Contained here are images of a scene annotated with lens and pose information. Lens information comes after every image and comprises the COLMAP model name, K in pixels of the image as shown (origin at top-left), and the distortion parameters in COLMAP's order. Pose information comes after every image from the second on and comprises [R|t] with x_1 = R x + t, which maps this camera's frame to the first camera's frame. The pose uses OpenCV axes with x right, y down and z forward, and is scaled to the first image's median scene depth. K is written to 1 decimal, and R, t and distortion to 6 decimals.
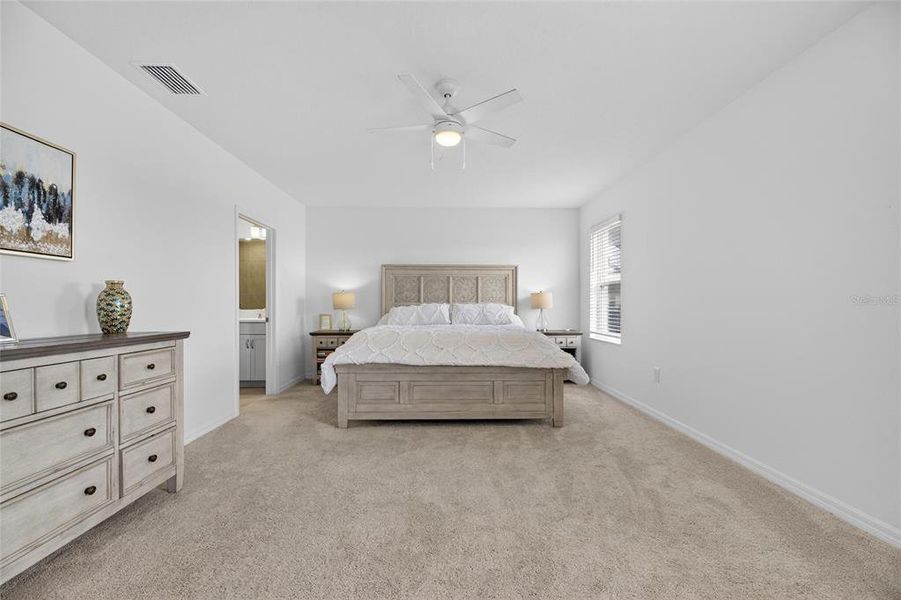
lens RADIAL K [[362.8, 0, 452.1], [0, 362.8, 307.3], [0, 0, 1]] dist [0.003181, -0.003713]
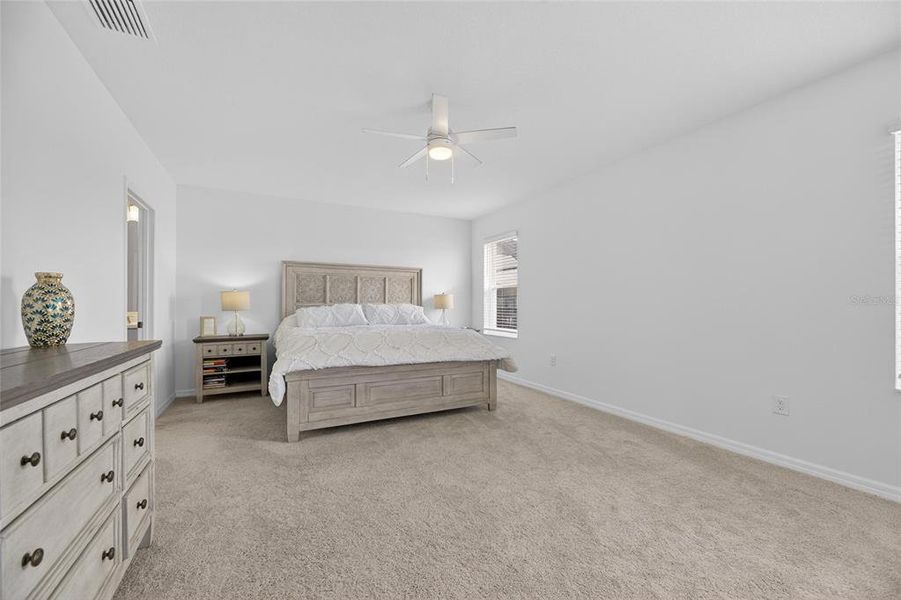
lens RADIAL K [[362.8, 0, 454.0], [0, 362.8, 304.7], [0, 0, 1]] dist [0.003181, -0.003713]
pose [[0.898634, -0.000035, 0.438700, -0.331570], [0.003187, 0.999974, -0.006449, -0.002429], [-0.438688, 0.007194, 0.898611, 0.004352]]
